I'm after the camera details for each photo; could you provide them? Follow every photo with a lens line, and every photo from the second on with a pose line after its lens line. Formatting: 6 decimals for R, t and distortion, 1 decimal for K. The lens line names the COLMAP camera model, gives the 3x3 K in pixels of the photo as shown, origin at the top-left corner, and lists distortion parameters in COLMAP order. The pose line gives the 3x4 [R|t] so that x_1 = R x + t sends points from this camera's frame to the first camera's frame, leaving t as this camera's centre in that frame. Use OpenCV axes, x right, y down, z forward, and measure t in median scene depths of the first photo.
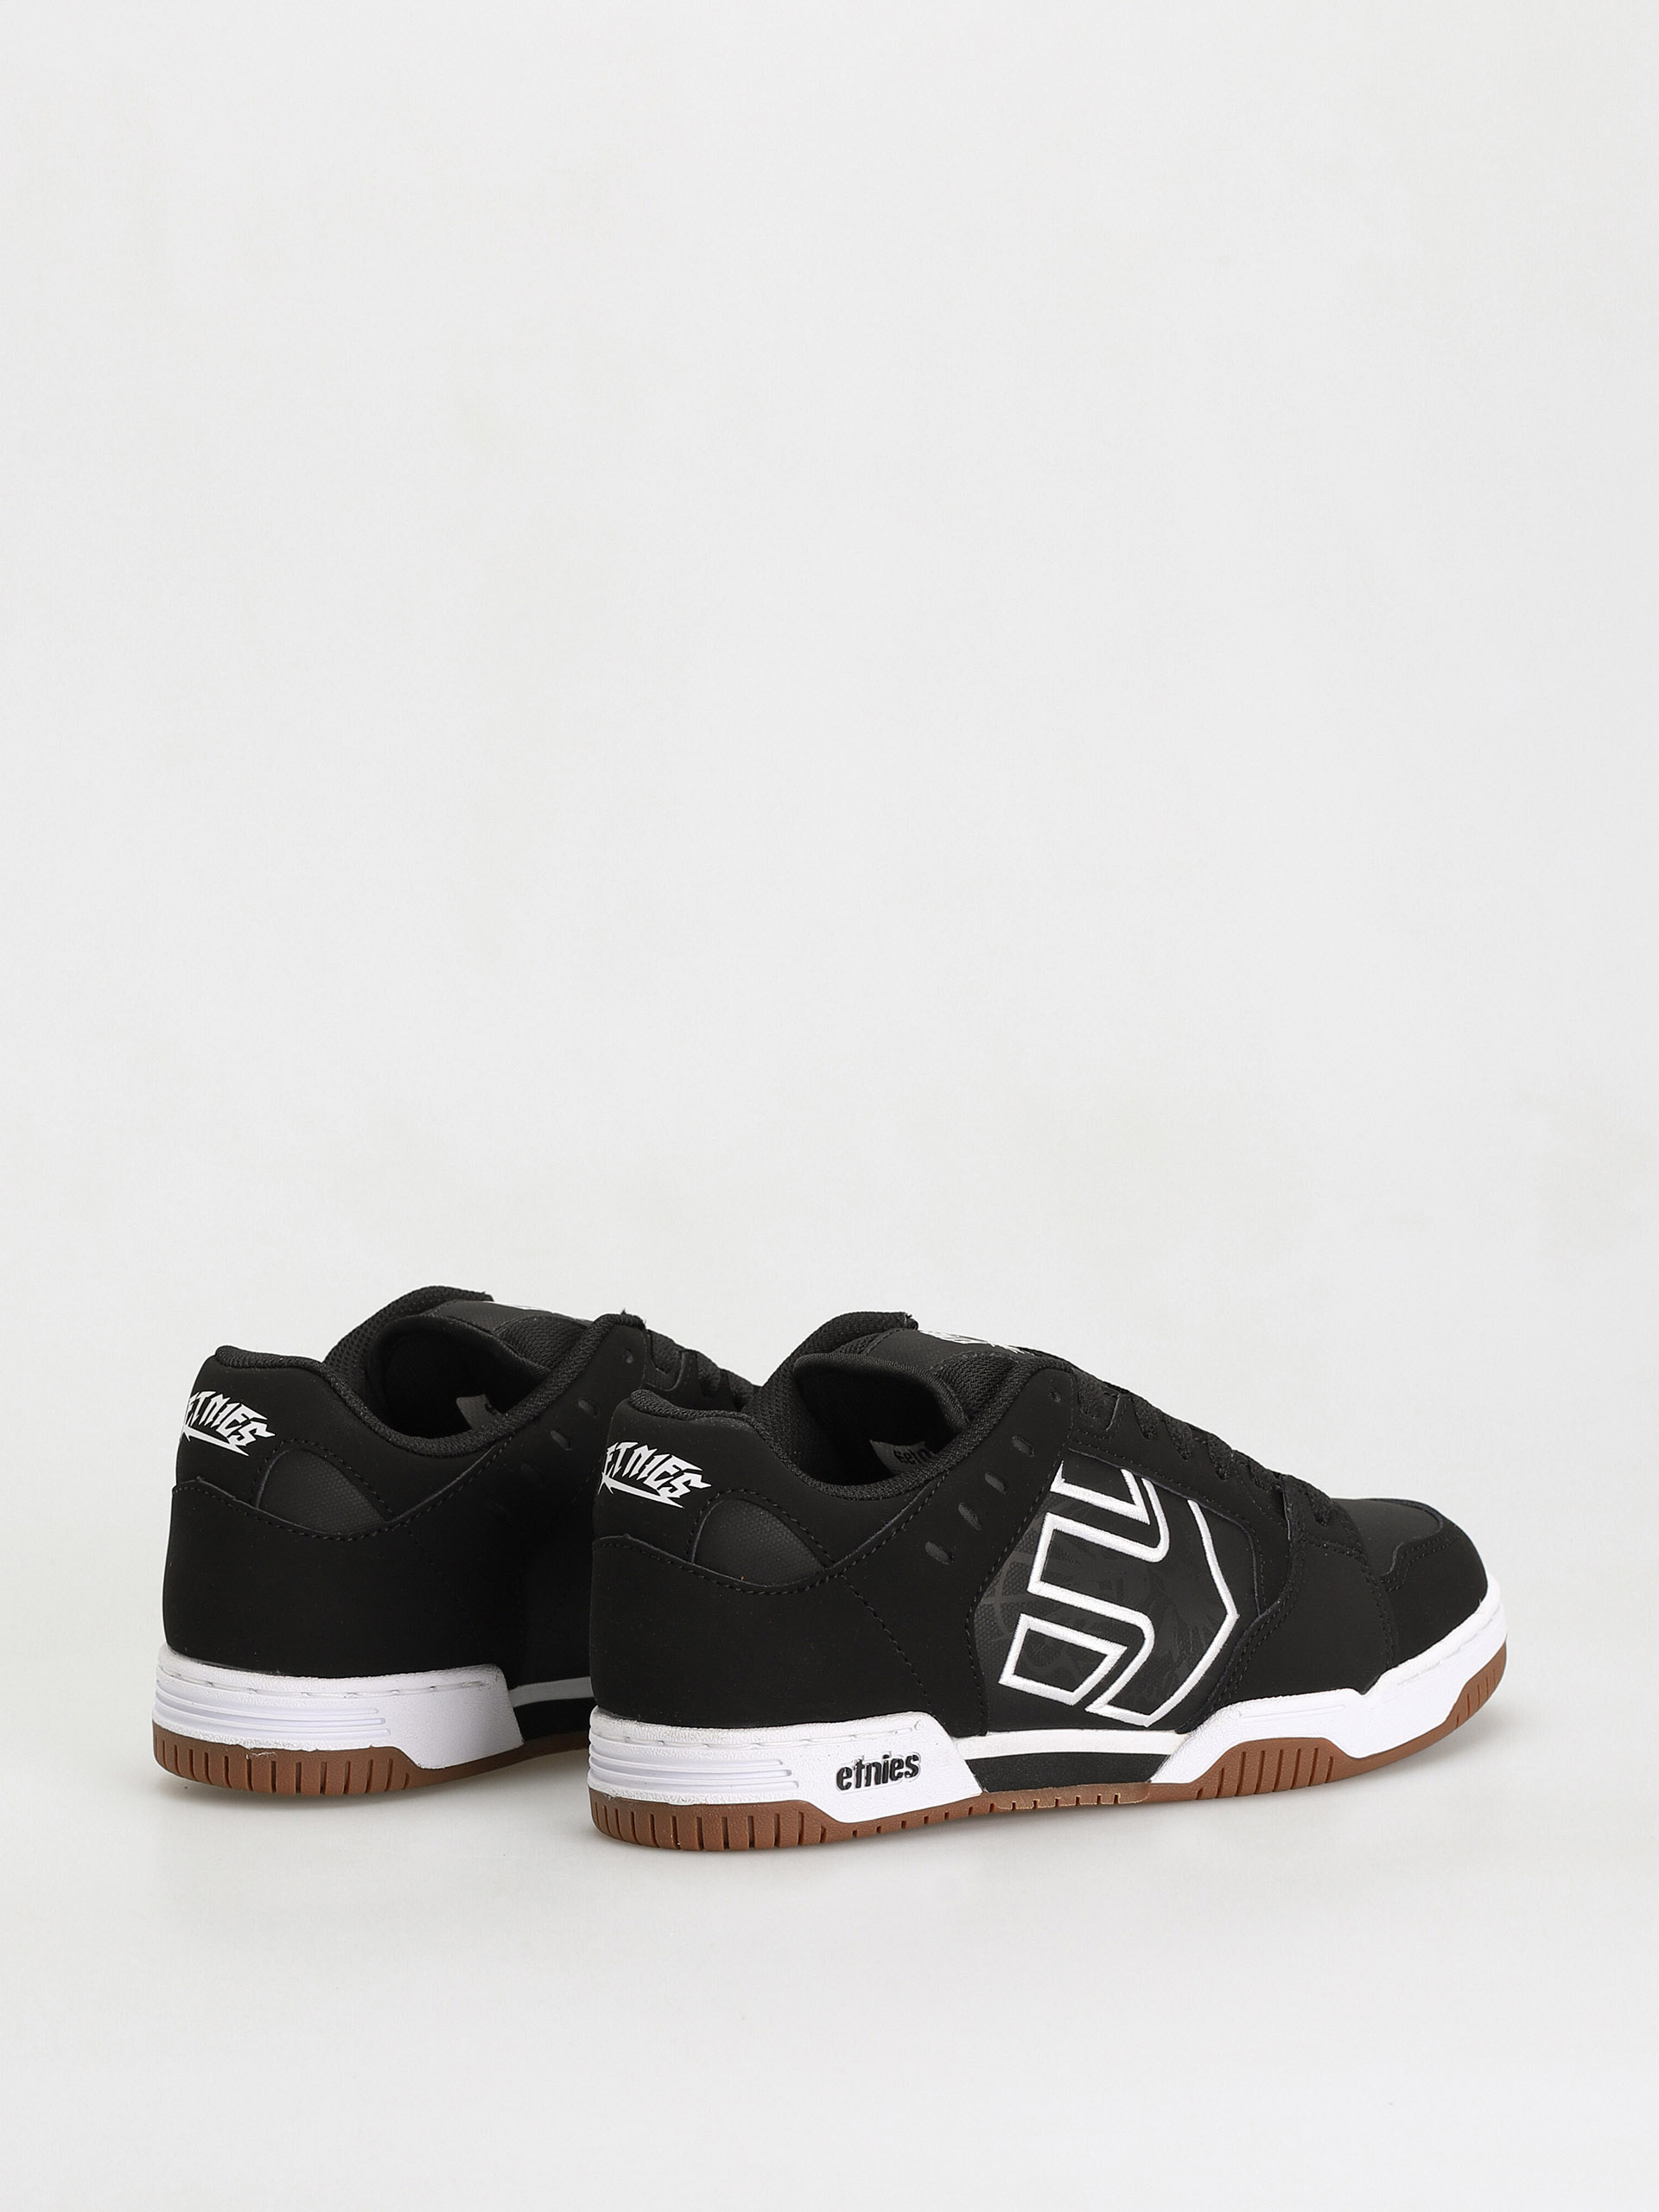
lens RADIAL K [[7737.3, 0, 829.5], [0, 7737.3, 1106.0], [0, 0, 1]] dist [-0.259466, -1.931908]
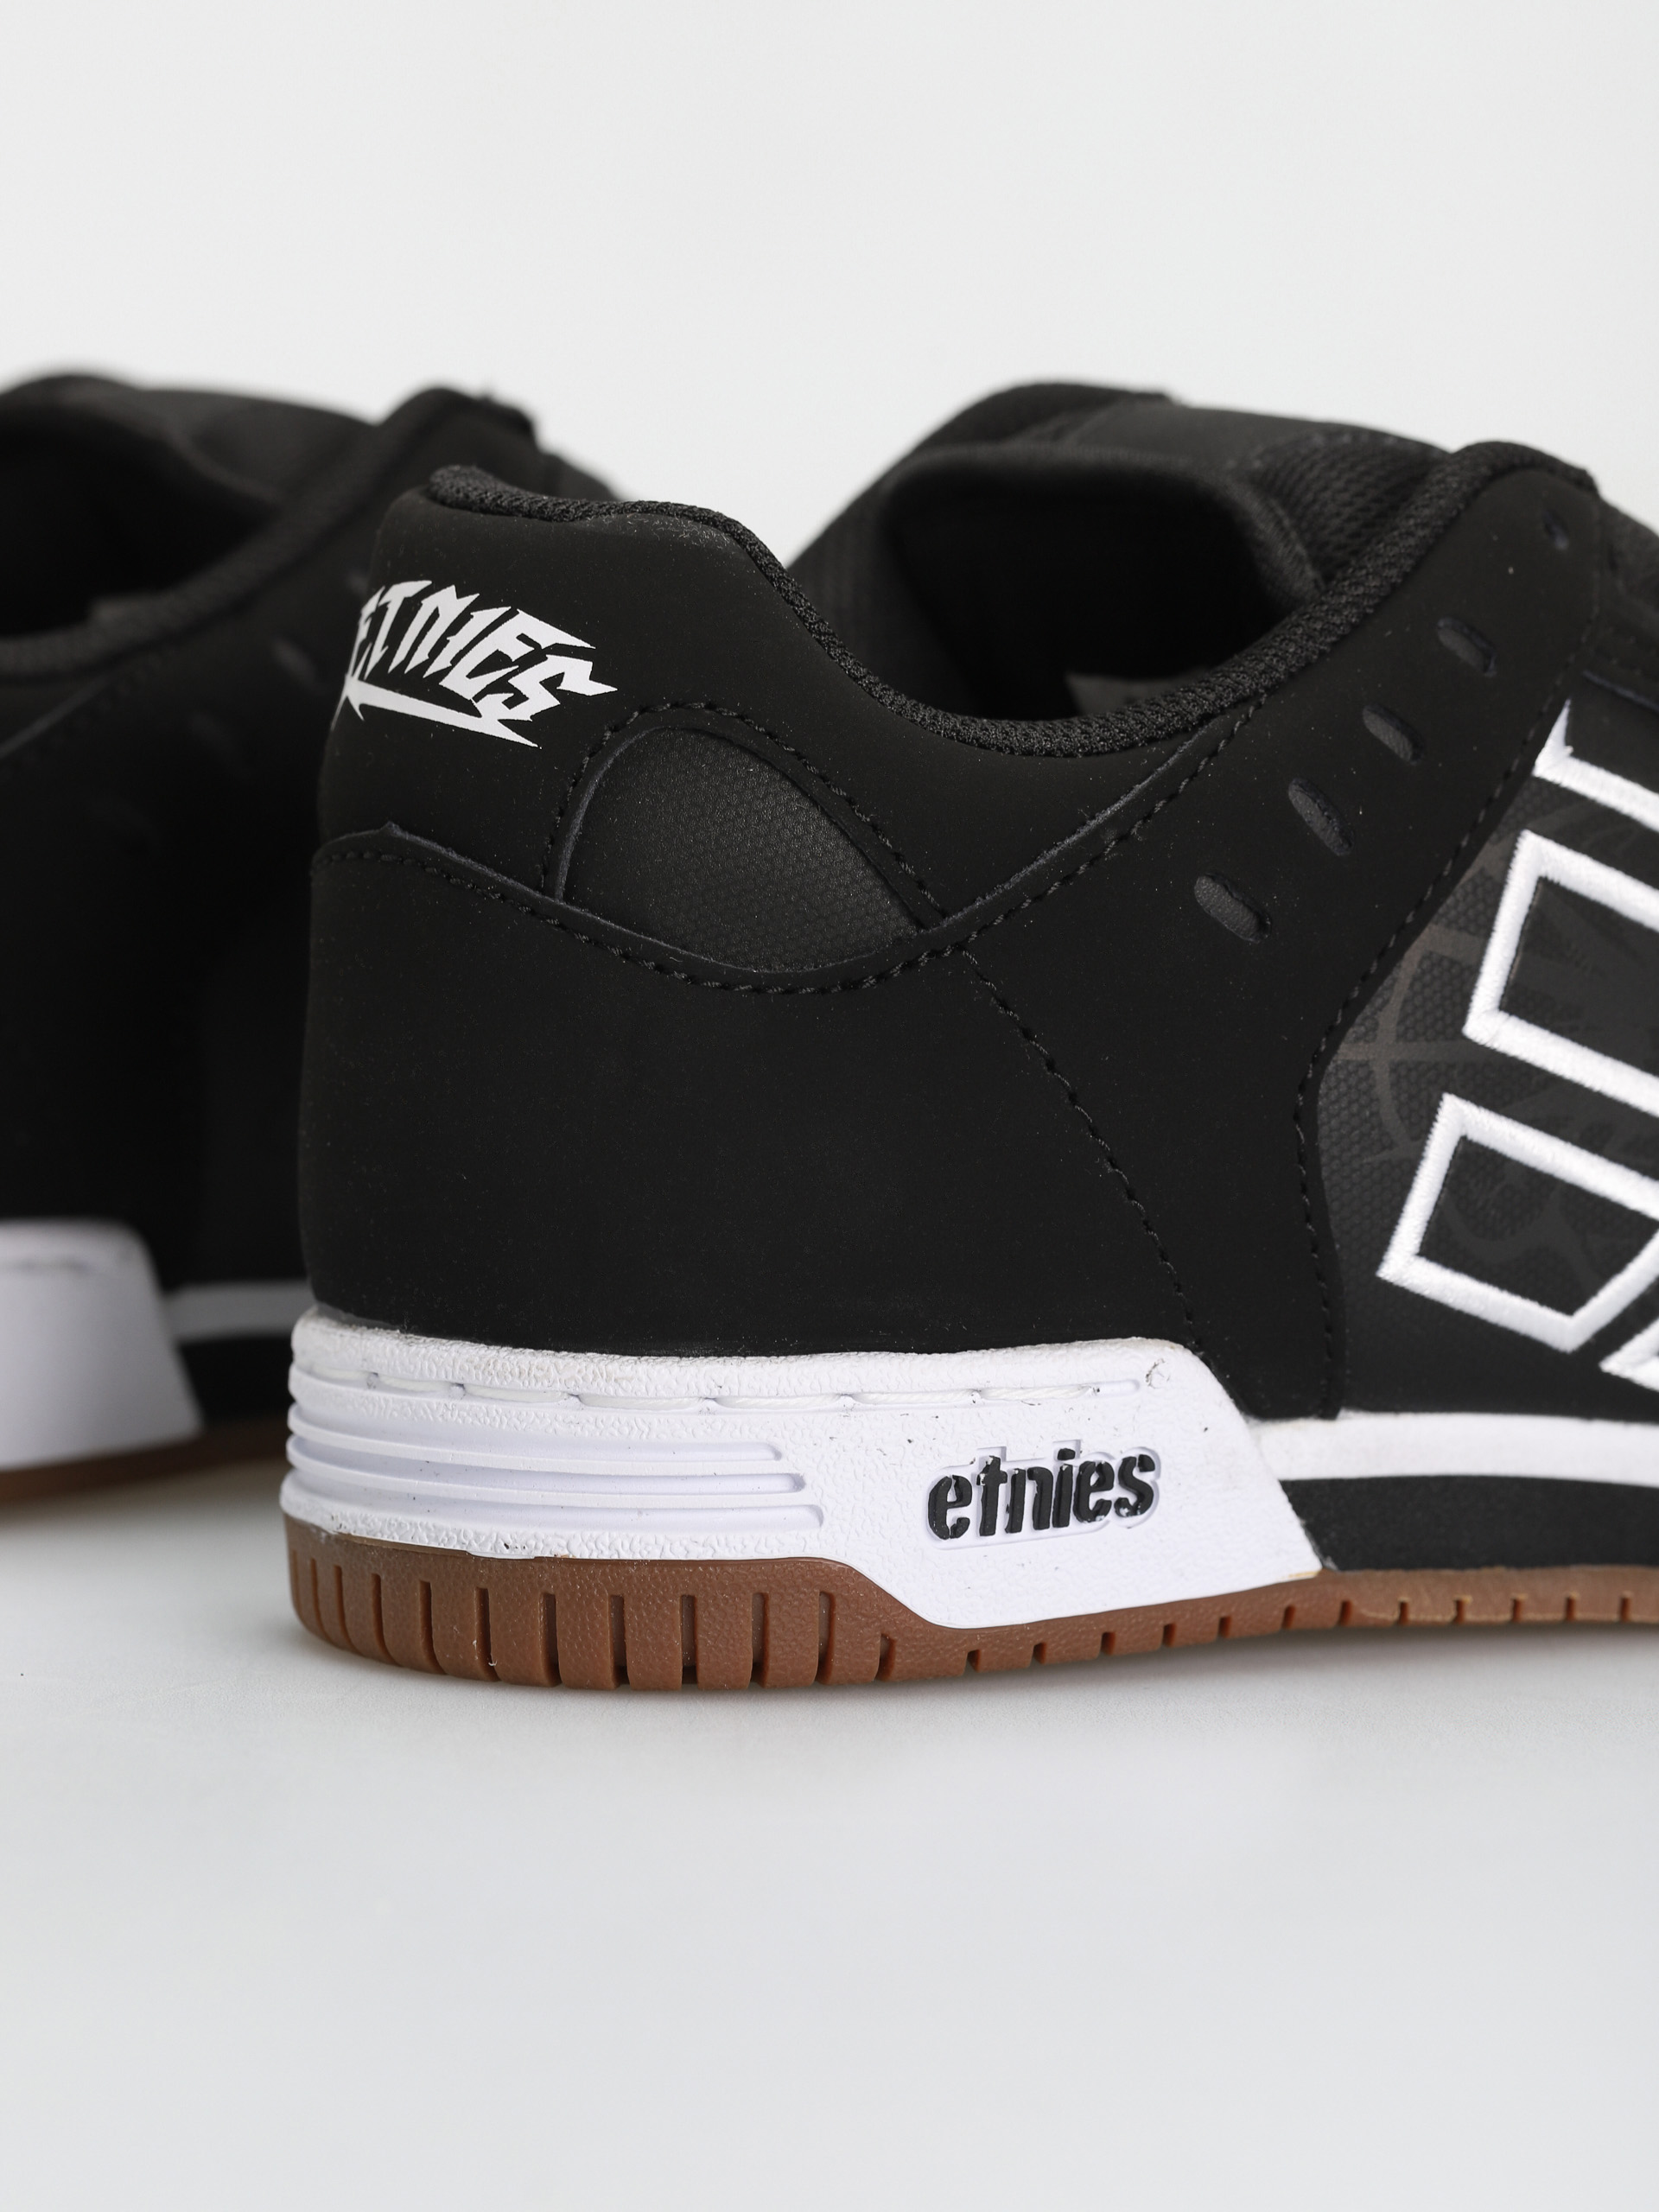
lens RADIAL K [[7737.3, 0, 829.5], [0, 7737.3, 1106.0], [0, 0, 1]] dist [-0.259466, -1.931908]
pose [[0.998253, 0.039716, -0.043744, 0.011517], [-0.039757, 0.999209, -0.000069, 0.067906], [0.043707, 0.001808, 0.999043, 0.628209]]
